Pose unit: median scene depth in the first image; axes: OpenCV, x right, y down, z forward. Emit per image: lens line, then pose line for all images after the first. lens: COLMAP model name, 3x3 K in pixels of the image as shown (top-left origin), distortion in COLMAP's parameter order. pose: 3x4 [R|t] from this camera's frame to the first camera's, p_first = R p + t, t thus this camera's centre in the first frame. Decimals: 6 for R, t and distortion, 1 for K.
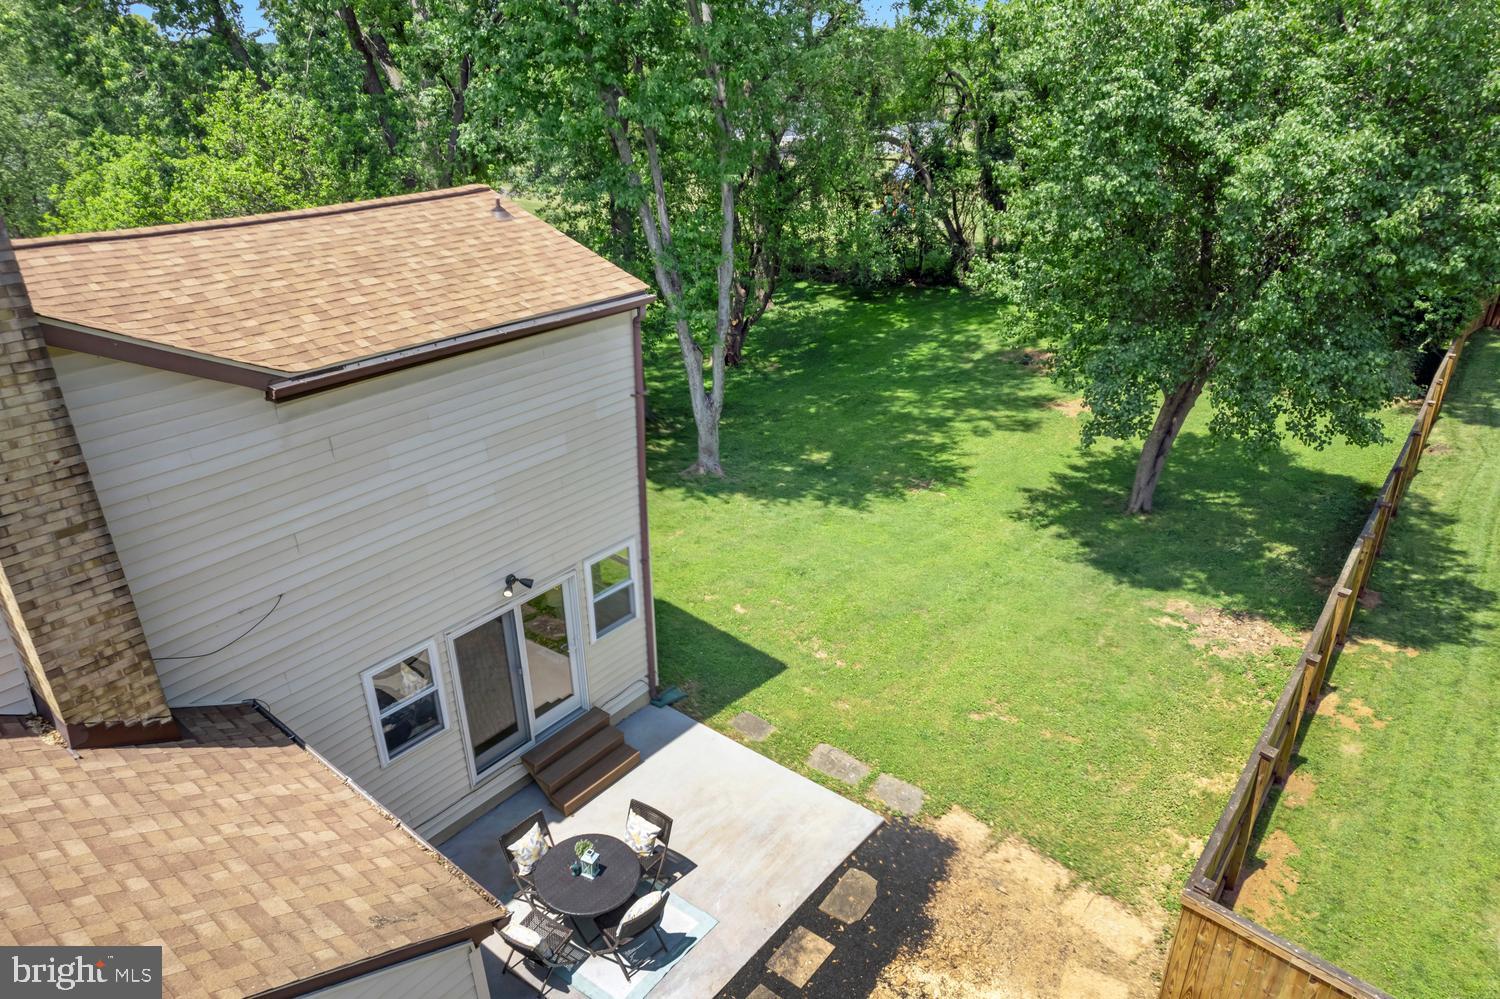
lens RADIAL K [[962.5, 0, 750.0], [0, 962.5, 499.5], [0, 0, 1]] dist [-0.069159, 0.064802]
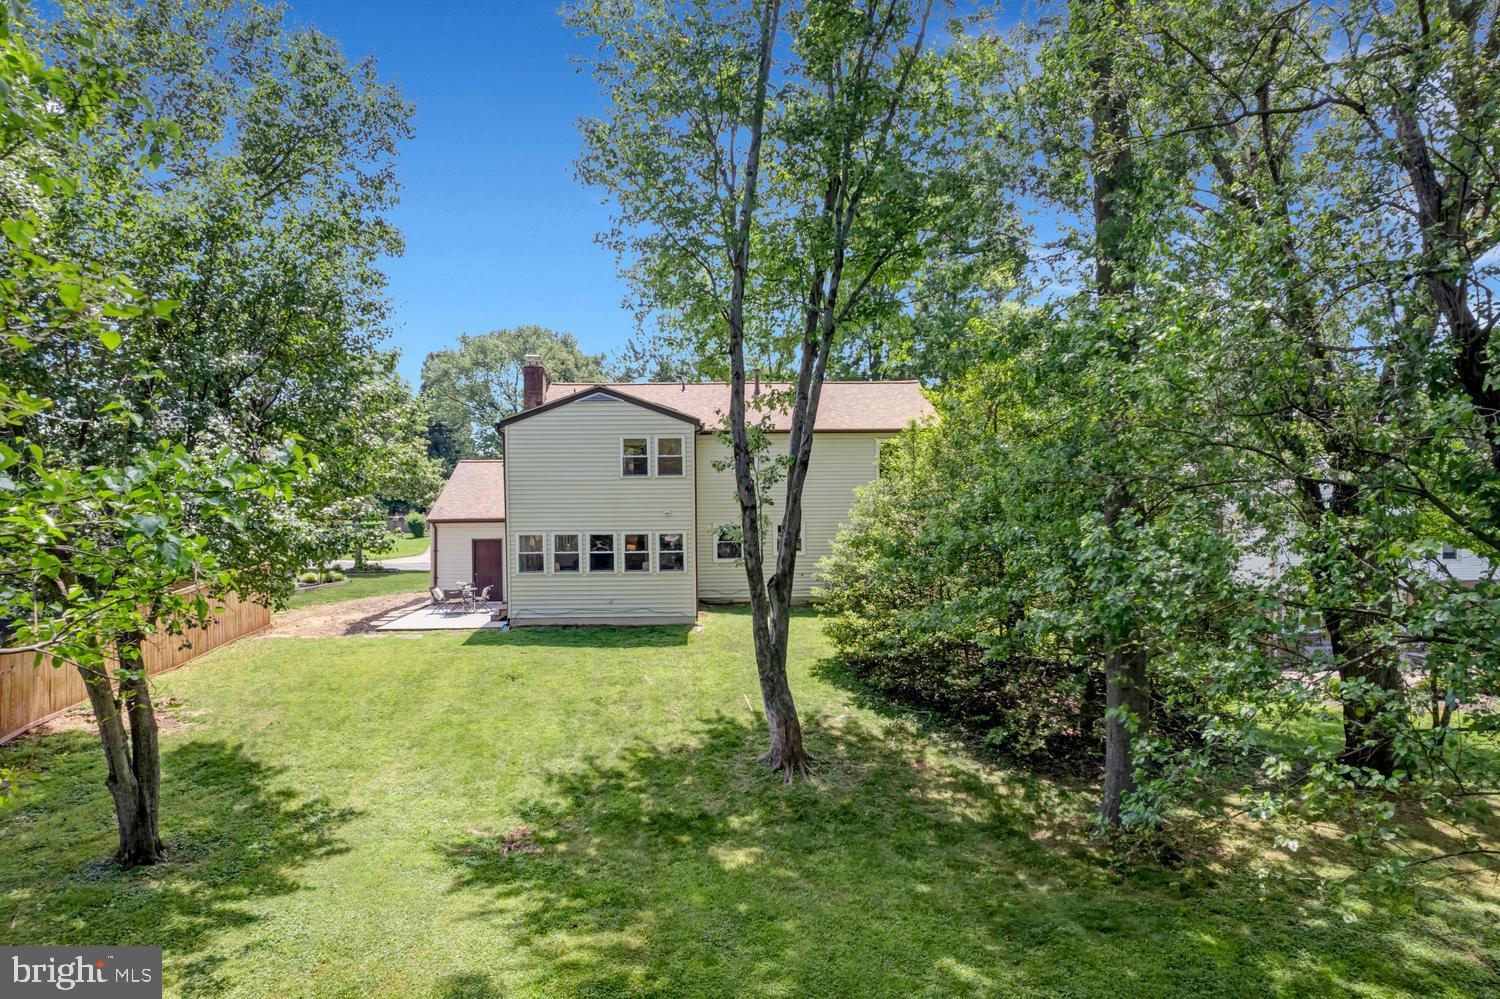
lens RADIAL K [[958.7, 0, 750.0], [0, 958.7, 499.5], [0, 0, 1]] dist [-0.050254, -0.000849]
pose [[-0.753683, 0.026558, -0.656701, 0.511775], [-0.256230, 0.908250, 0.330801, -0.512022], [0.605234, 0.417585, -0.677727, 1.577771]]
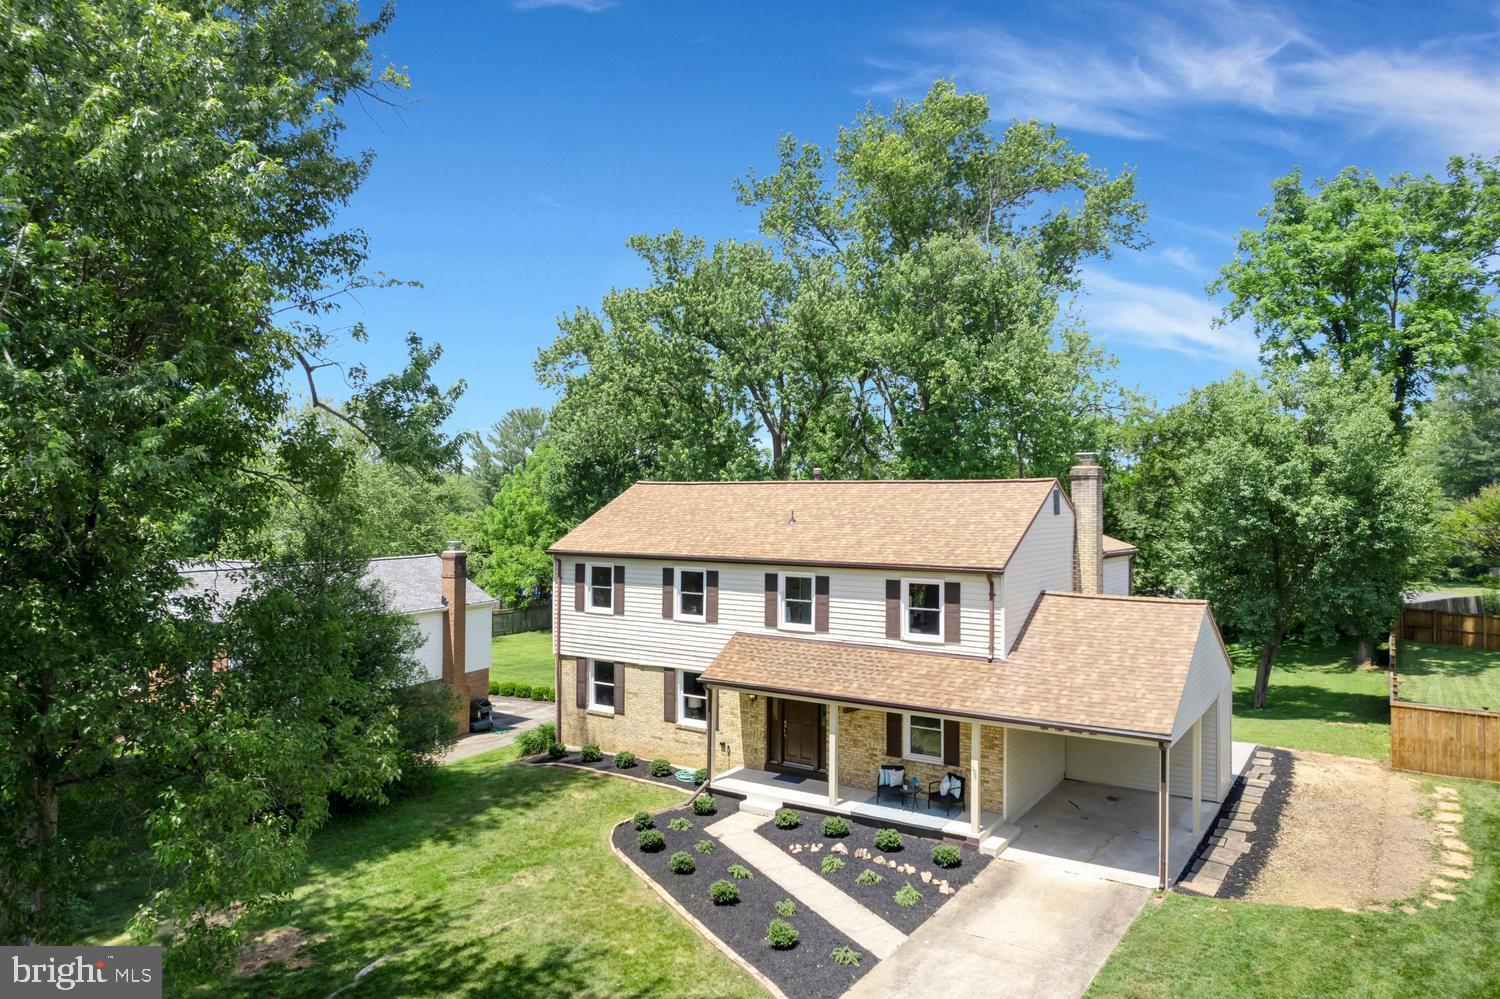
lens RADIAL K [[995.8, 0, 746.4], [0, 995.8, 469.7], [0, 0, 1]] dist [-0.047068, 0.040667]
pose [[0.995020, 0.024828, 0.096533, -0.759378], [0.020677, 0.896001, -0.443570, 0.418812], [-0.097507, 0.443357, 0.891026, -0.778458]]
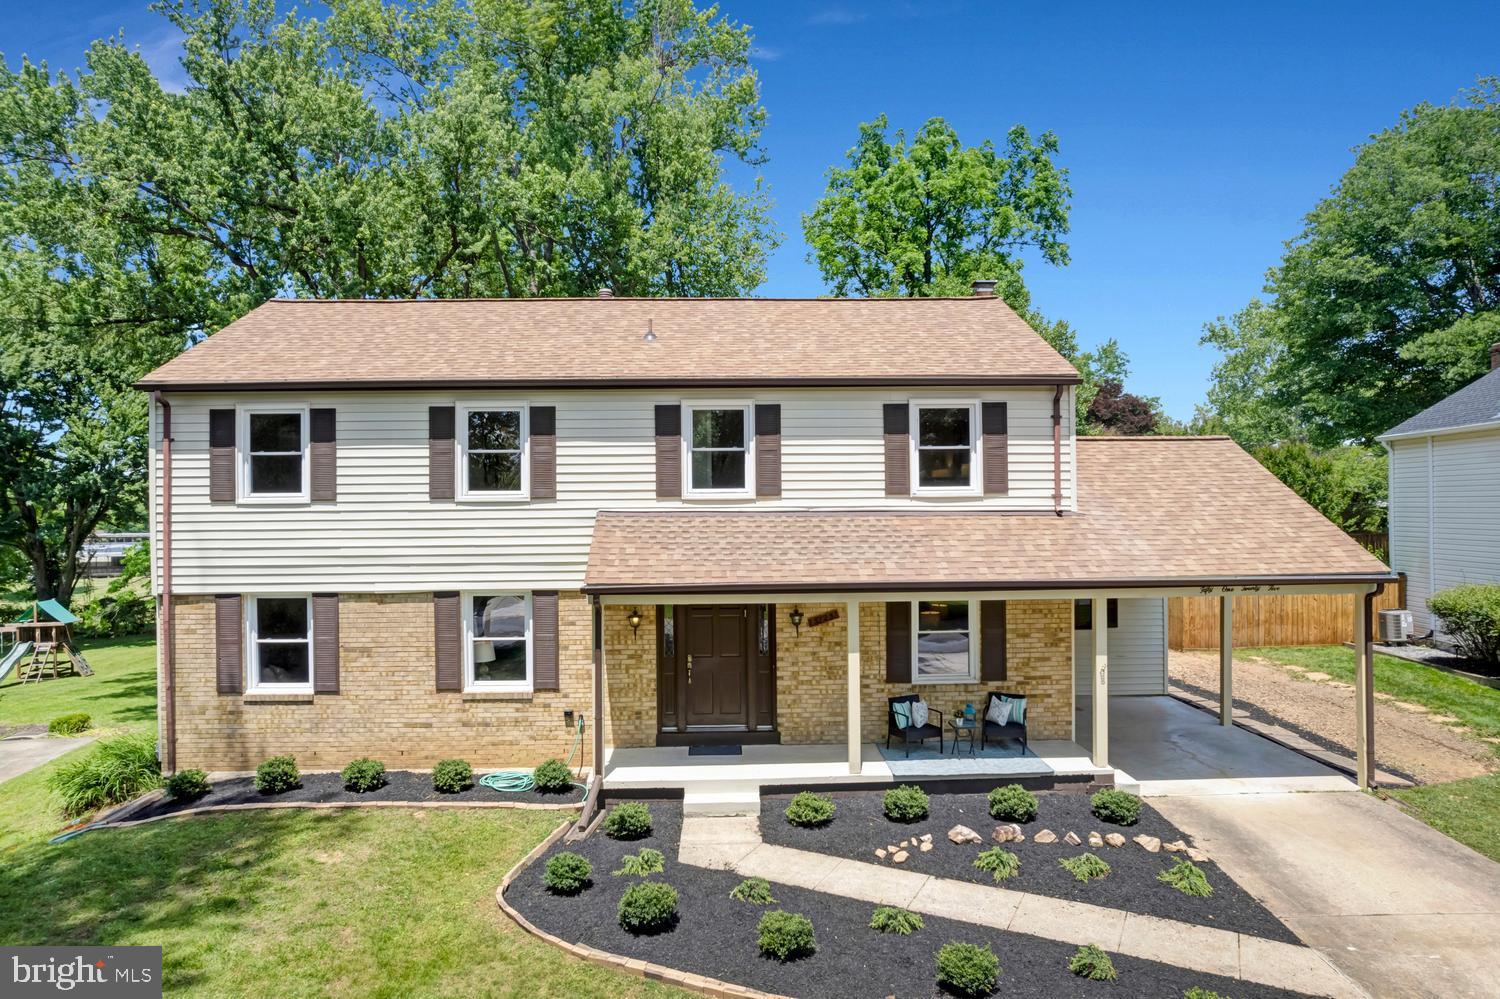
lens RADIAL K [[962.5, 0, 750.0], [0, 962.5, 499.5], [0, 0, 1]] dist [-0.069159, 0.064802]
pose [[0.755186, 0.014403, 0.655352, -0.993582], [0.270332, 0.903940, -0.331380, 0.303072], [-0.597172, 0.427416, 0.678750, -0.151850]]
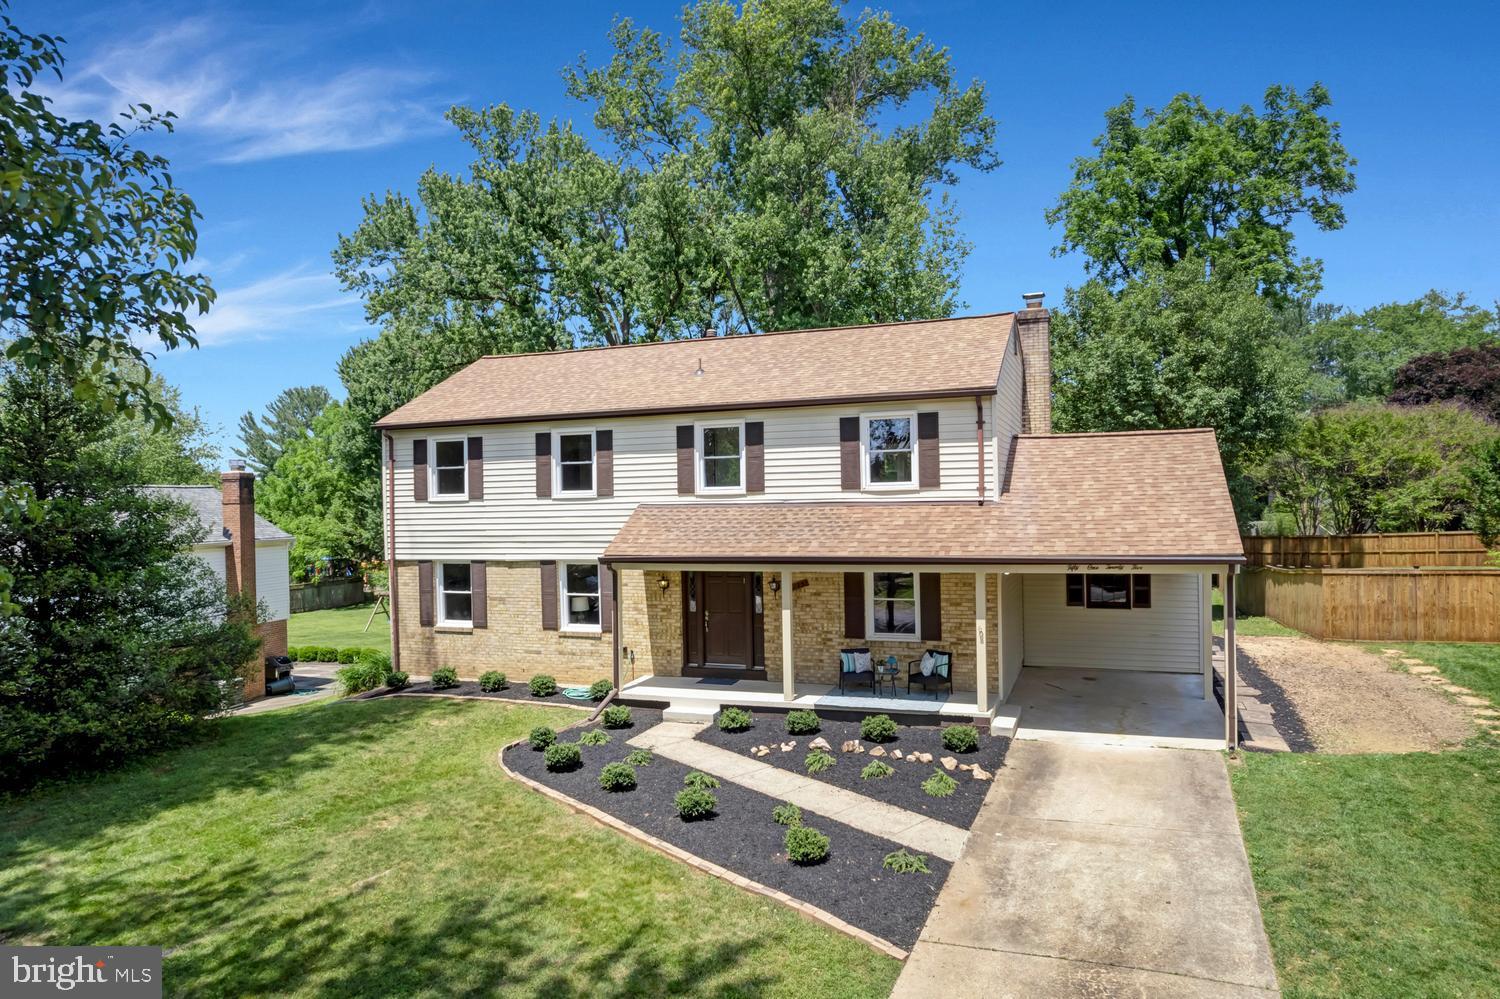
lens RADIAL K [[959.2, 0, 750.0], [0, 959.2, 499.5], [0, 0, 1]] dist [-0.053447, 0.054999]
pose [[0.949028, -0.001392, 0.315190, -0.834772], [0.134942, 0.905505, -0.402308, 0.436199], [-0.284846, 0.424334, 0.859537, -0.444506]]
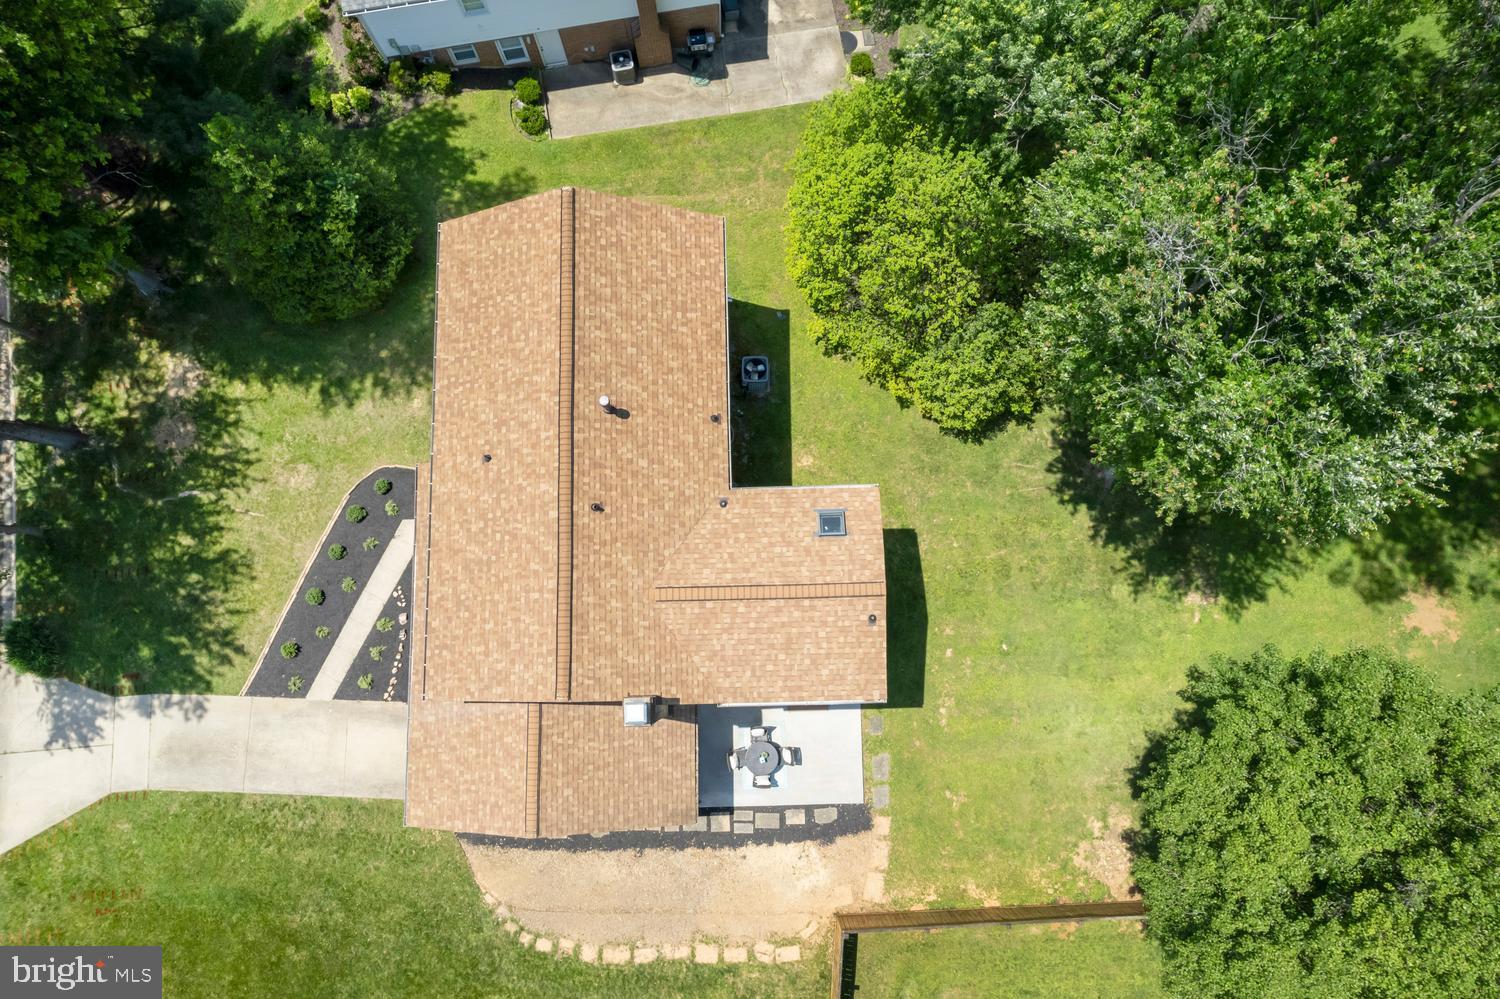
lens RADIAL K [[962.5, 0, 750.0], [0, 962.5, 499.5], [0, 0, 1]] dist [-0.069159, 0.064802]
pose [[0.643132, 0.758566, -0.104681, -0.224581], [-0.322186, 0.392067, 0.861673, -1.148088], [0.694678, -0.520443, 0.496550, -0.059356]]
